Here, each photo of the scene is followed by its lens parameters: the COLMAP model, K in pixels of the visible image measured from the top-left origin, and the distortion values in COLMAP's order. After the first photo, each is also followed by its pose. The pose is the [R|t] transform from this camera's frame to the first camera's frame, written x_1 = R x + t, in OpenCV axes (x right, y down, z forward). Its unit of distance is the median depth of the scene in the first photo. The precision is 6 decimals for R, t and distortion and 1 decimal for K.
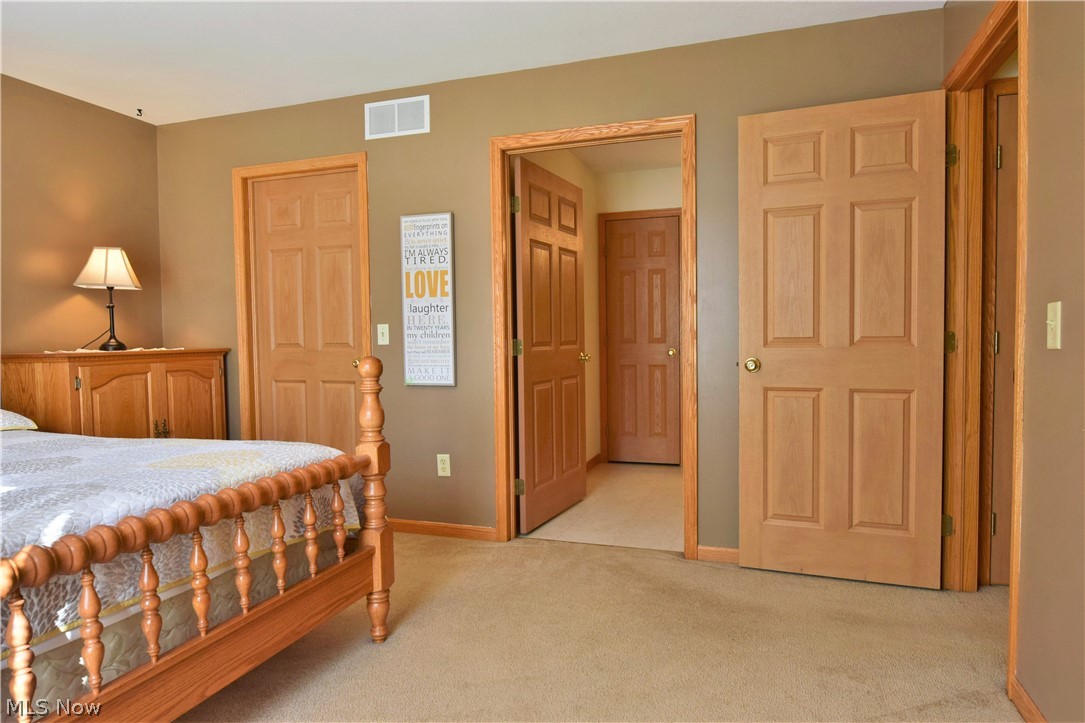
lens RADIAL K [[667.5, 0, 546.3], [0, 667.5, 361.1], [0, 0, 1]] dist [-0.007404, -0.001062]
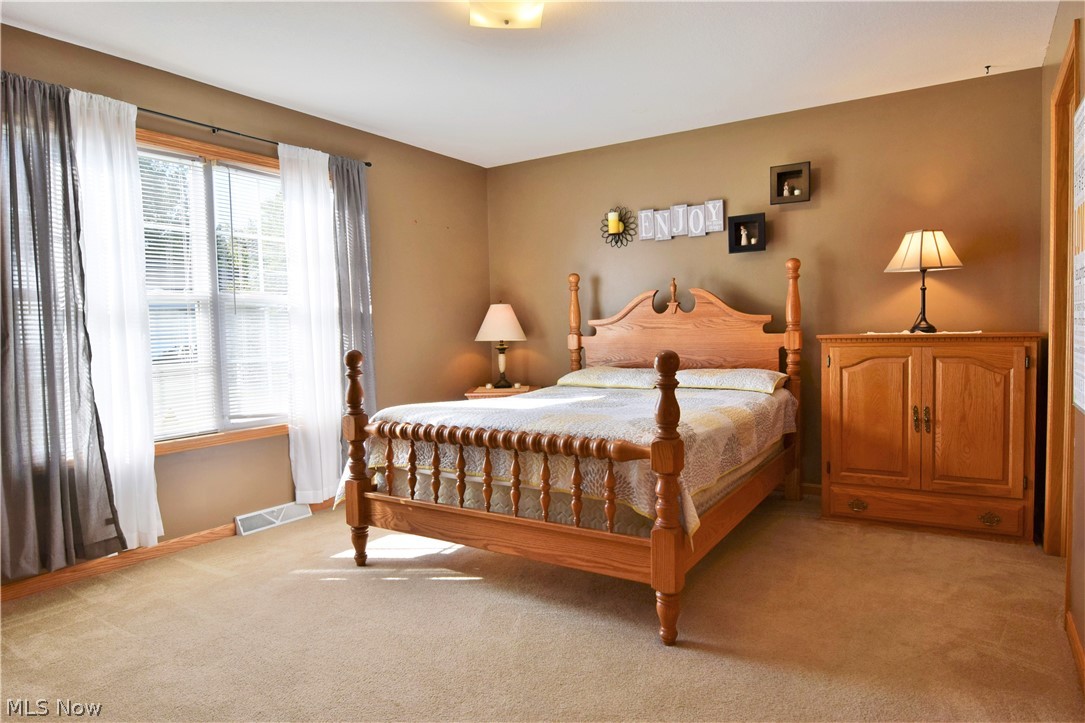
lens RADIAL K [[667.5, 0, 547.2], [0, 667.5, 362.9], [0, 0, 1]] dist [-0.007404, -0.001062]
pose [[-0.234127, 0.072012, -0.969536, 0.464918], [-0.013721, 0.996909, 0.077358, -0.040856], [0.972109, 0.031414, -0.232415, 0.690270]]
